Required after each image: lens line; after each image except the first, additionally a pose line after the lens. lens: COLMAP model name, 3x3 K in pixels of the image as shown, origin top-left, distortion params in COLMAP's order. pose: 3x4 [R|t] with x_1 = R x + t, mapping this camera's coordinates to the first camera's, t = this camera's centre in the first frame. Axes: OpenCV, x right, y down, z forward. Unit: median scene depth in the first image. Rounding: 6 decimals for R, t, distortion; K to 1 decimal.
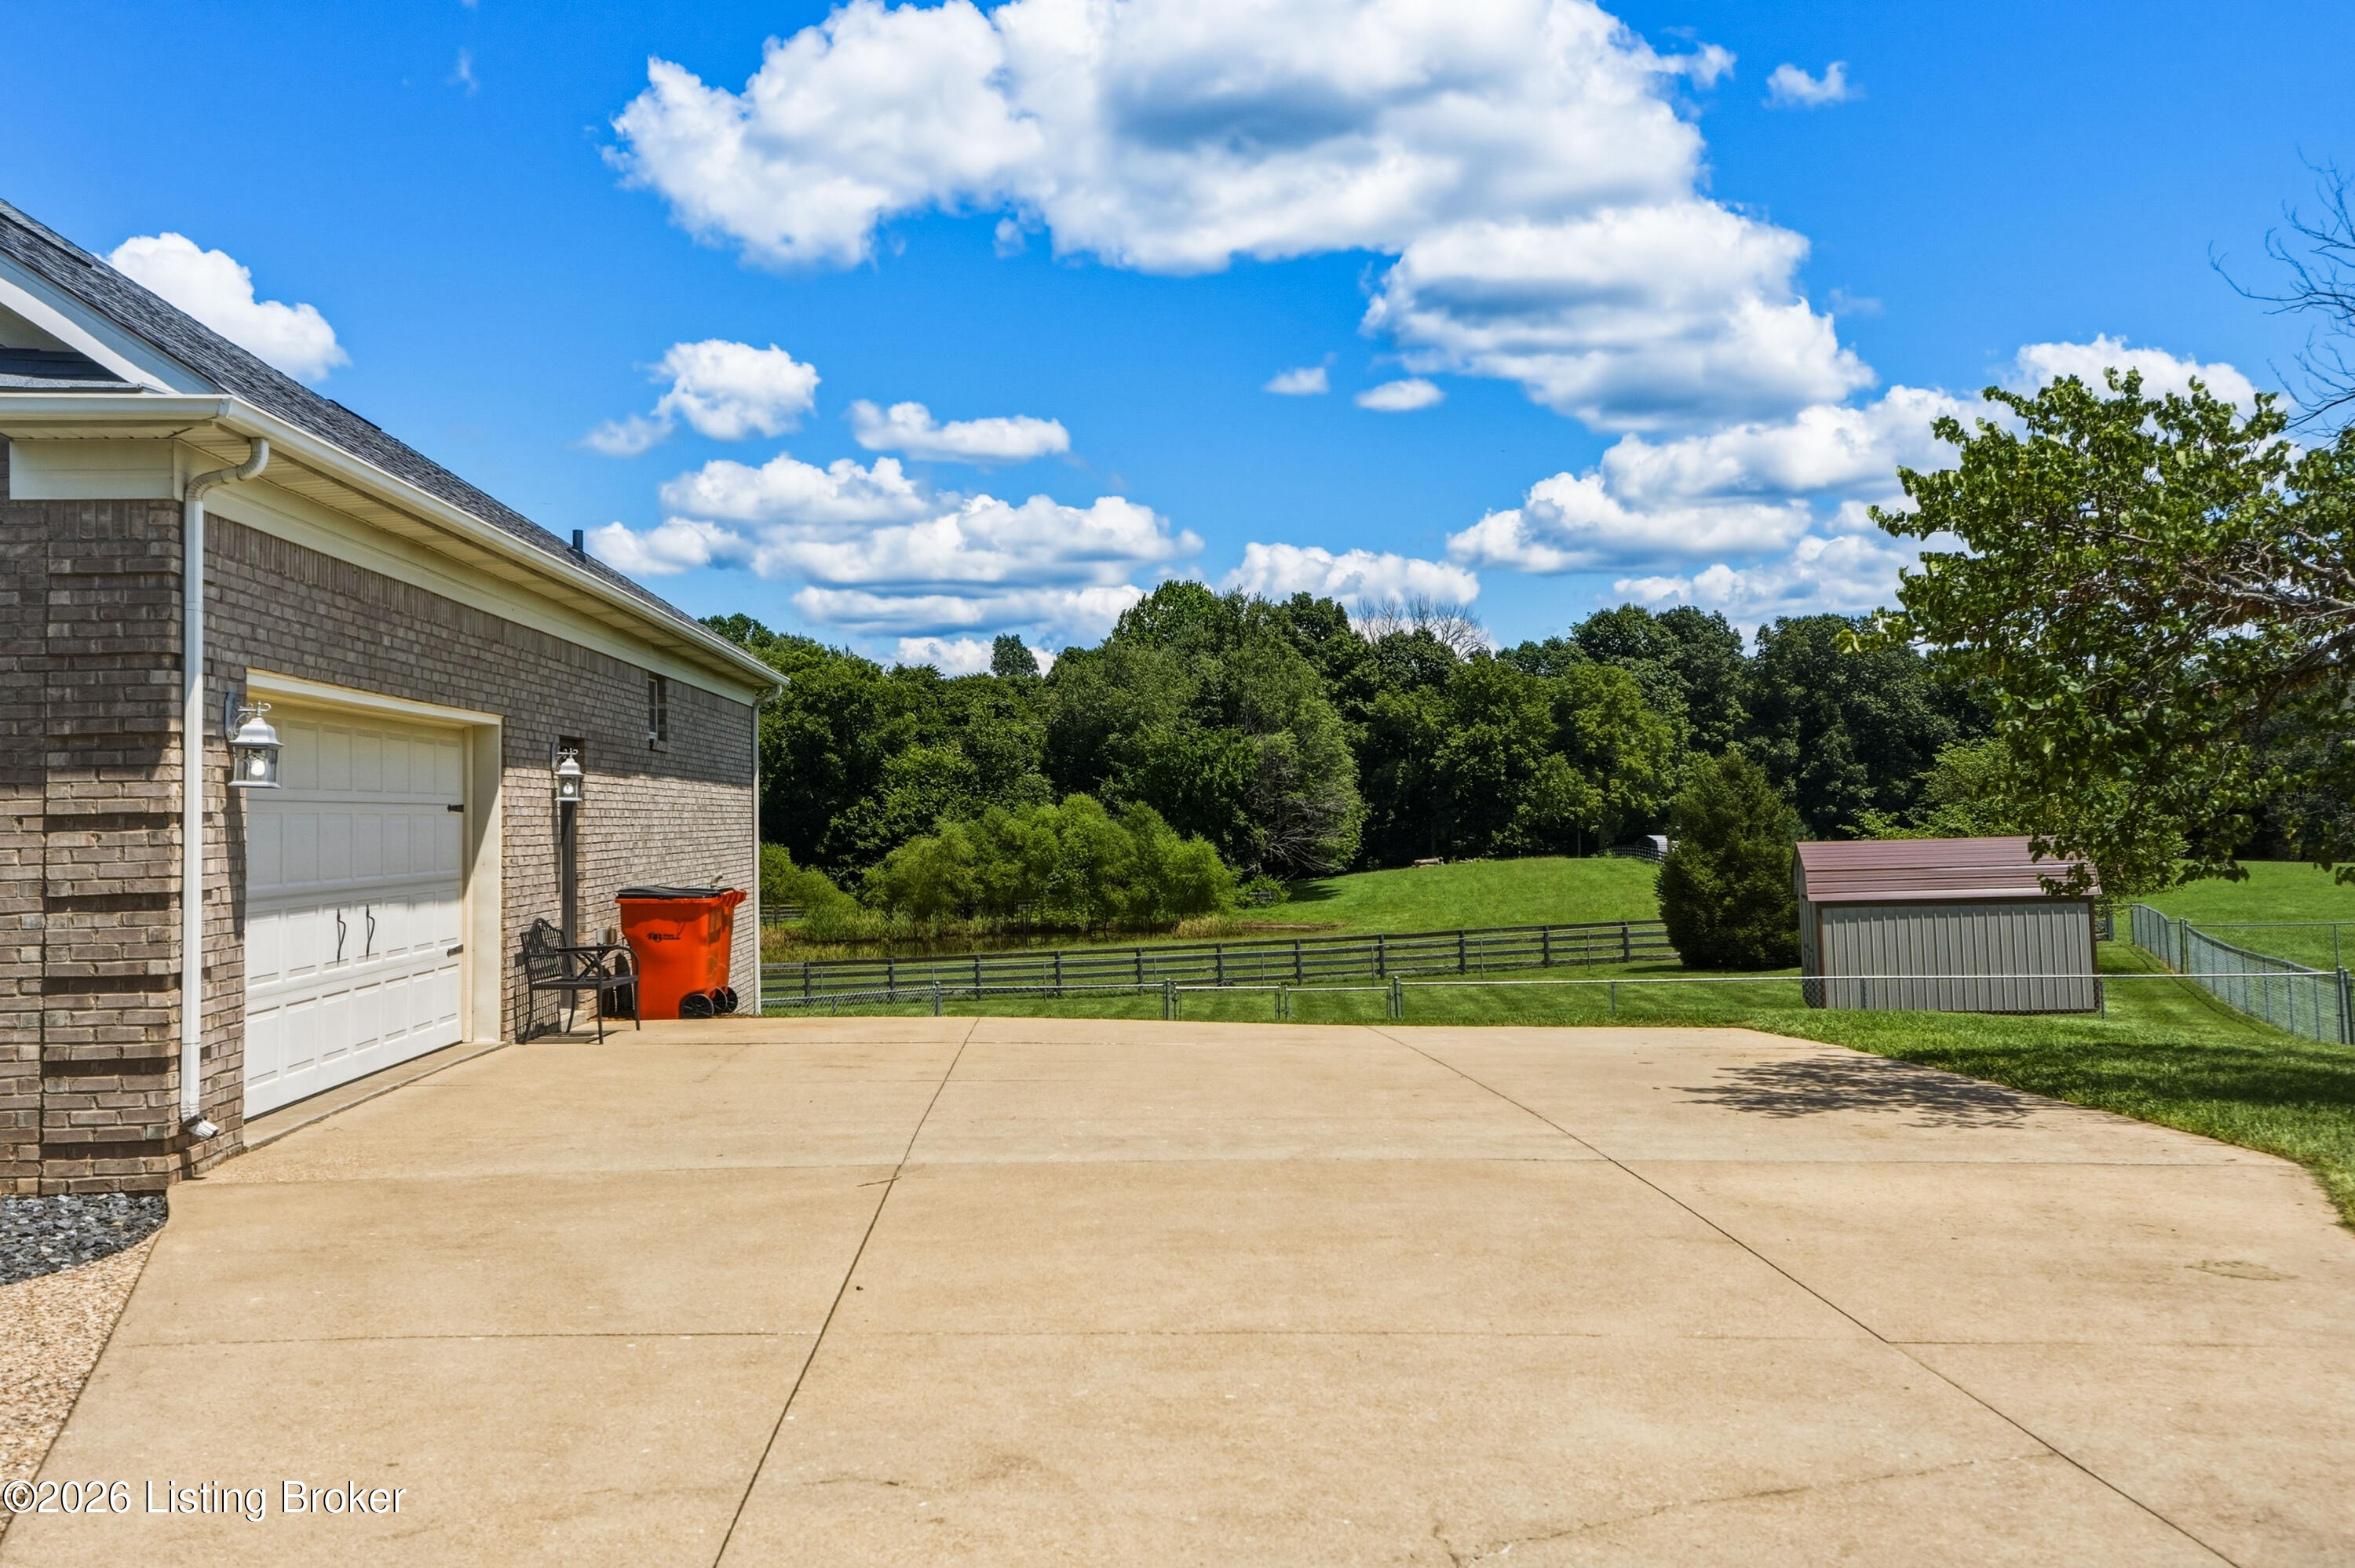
lens RADIAL K [[2284.2, 0, 1181.5], [0, 2284.2, 682.2], [0, 0, 1]] dist [0.046420, -0.003734]
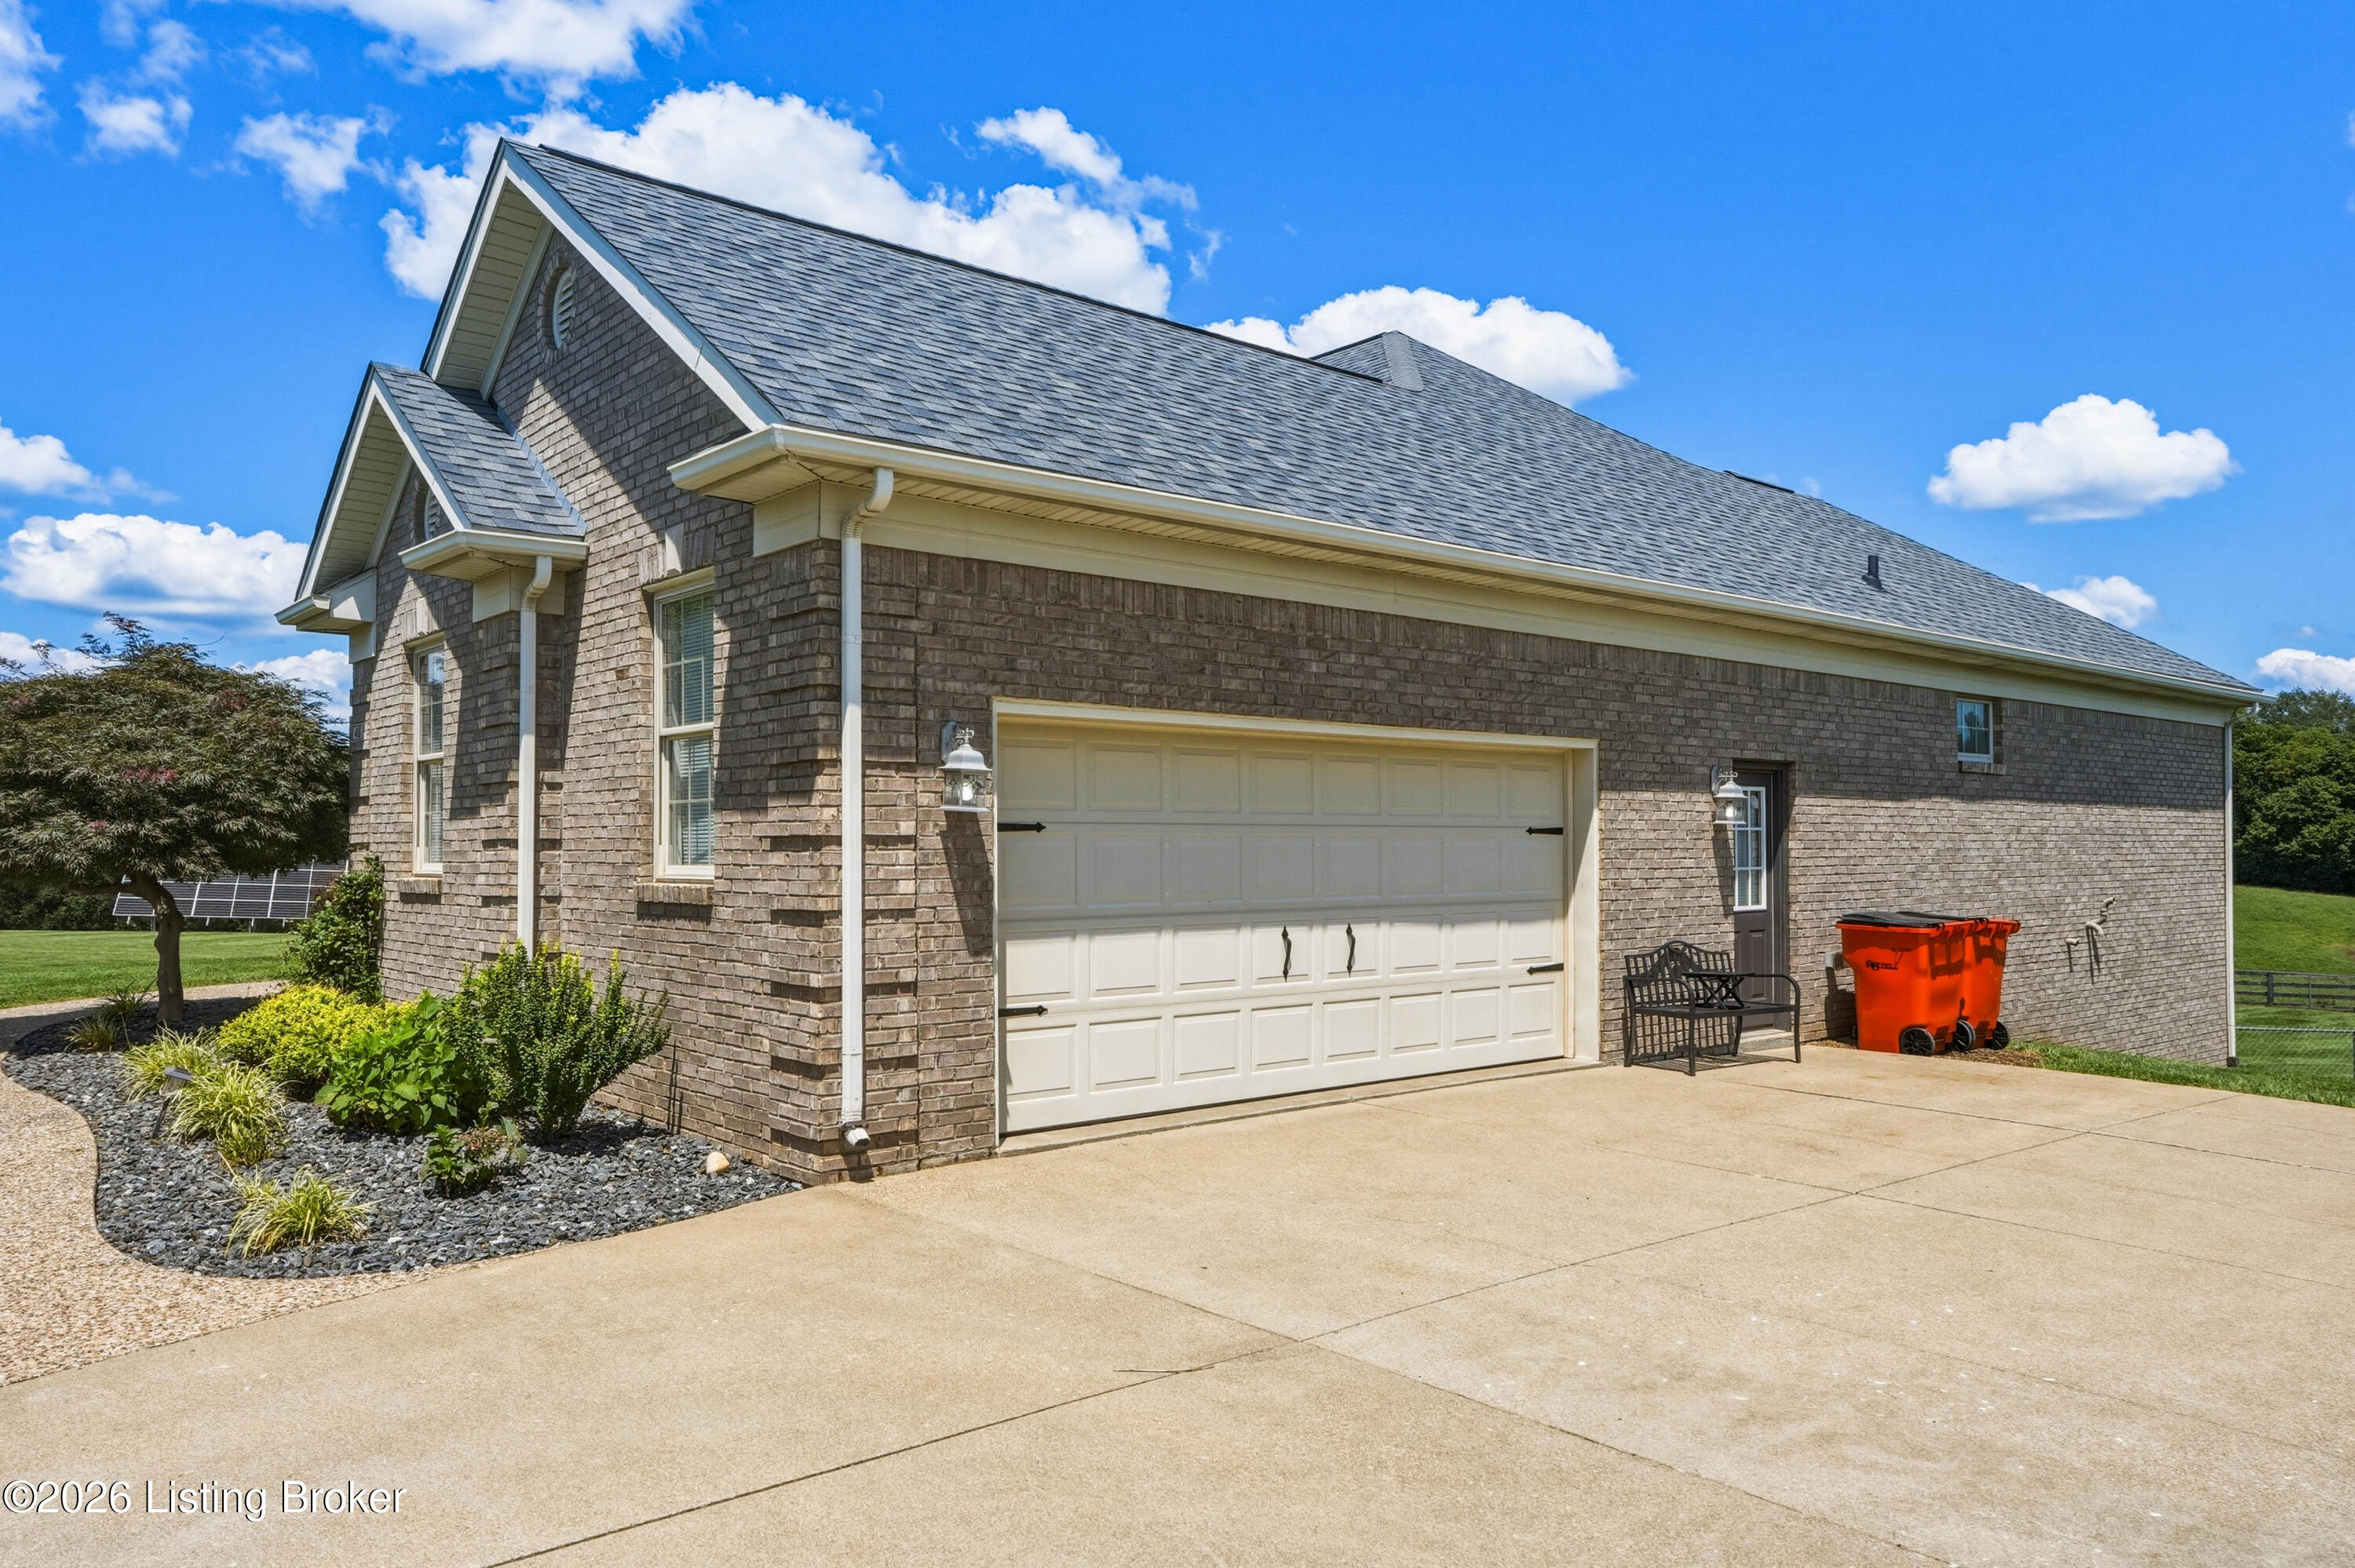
lens RADIAL K [[1634.0, 0, 1178.7], [0, 1634.0, 851.6], [0, 0, 1]] dist [-0.016828, -0.000480]
pose [[0.612310, 0.018179, -0.790409, 0.188104], [0.038378, 0.997874, 0.052680, 0.022766], [0.789686, -0.062591, 0.610310, 0.499255]]
